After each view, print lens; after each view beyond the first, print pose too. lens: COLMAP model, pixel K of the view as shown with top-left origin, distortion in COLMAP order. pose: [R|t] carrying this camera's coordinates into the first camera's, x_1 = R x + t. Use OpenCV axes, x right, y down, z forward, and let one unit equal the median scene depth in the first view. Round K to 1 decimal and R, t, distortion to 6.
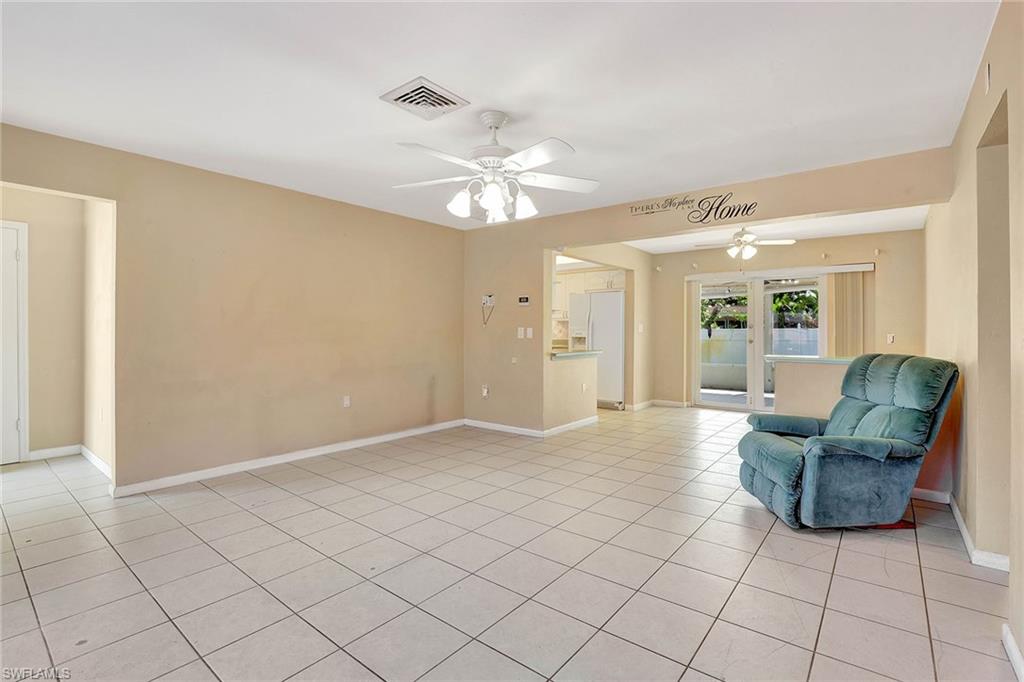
lens RADIAL K [[477.3, 0, 514.7], [0, 477.3, 332.8], [0, 0, 1]] dist [-0.019799, 0.000200]
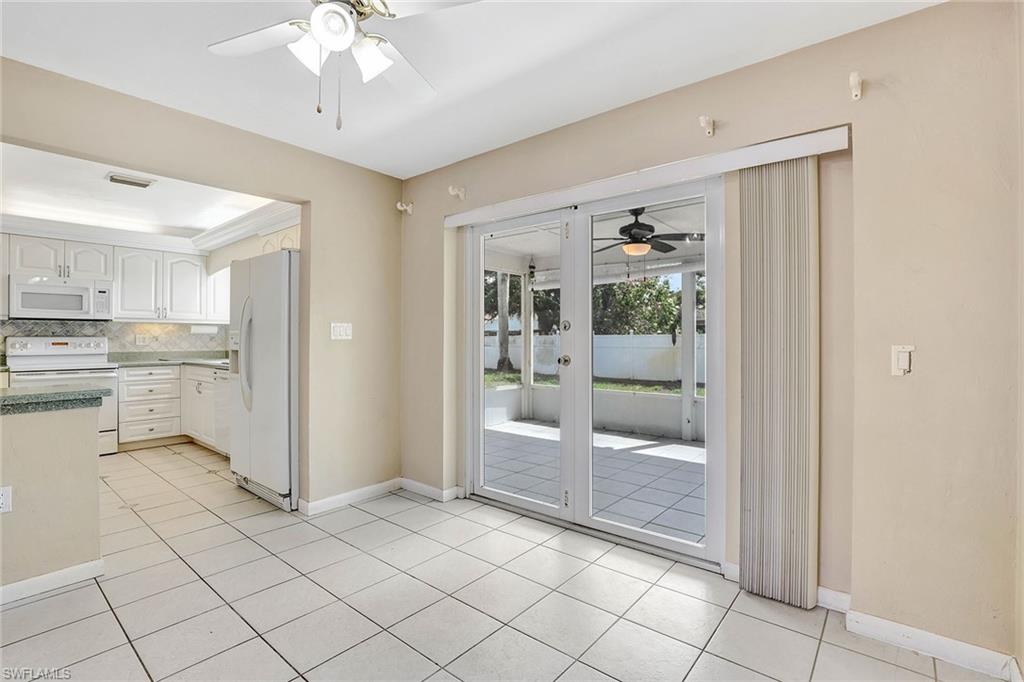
lens RADIAL K [[470.5, 0, 514.3], [0, 470.5, 344.6], [0, 0, 1]] dist [-0.035191, -0.000022]
pose [[0.999768, -0.003185, -0.021320, 0.430799], [0.003408, 0.999940, 0.010403, -0.000017], [0.021285, -0.010474, 0.999719, 0.543005]]
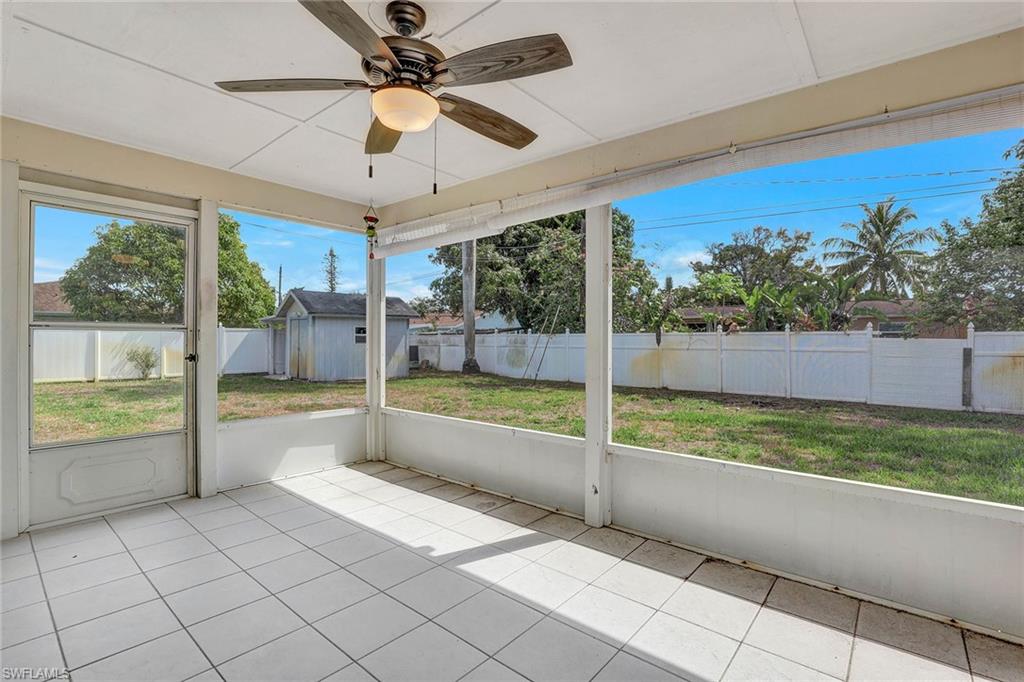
lens RADIAL K [[463.0, 0, 527.2], [0, 463.0, 332.0], [0, 0, 1]] dist [0.000106, 0.000017]
pose [[0.999830, -0.001925, -0.018343, 0.647746], [0.001616, 0.999857, -0.016857, 0.004808], [0.018373, 0.016824, 0.999690, 0.910421]]
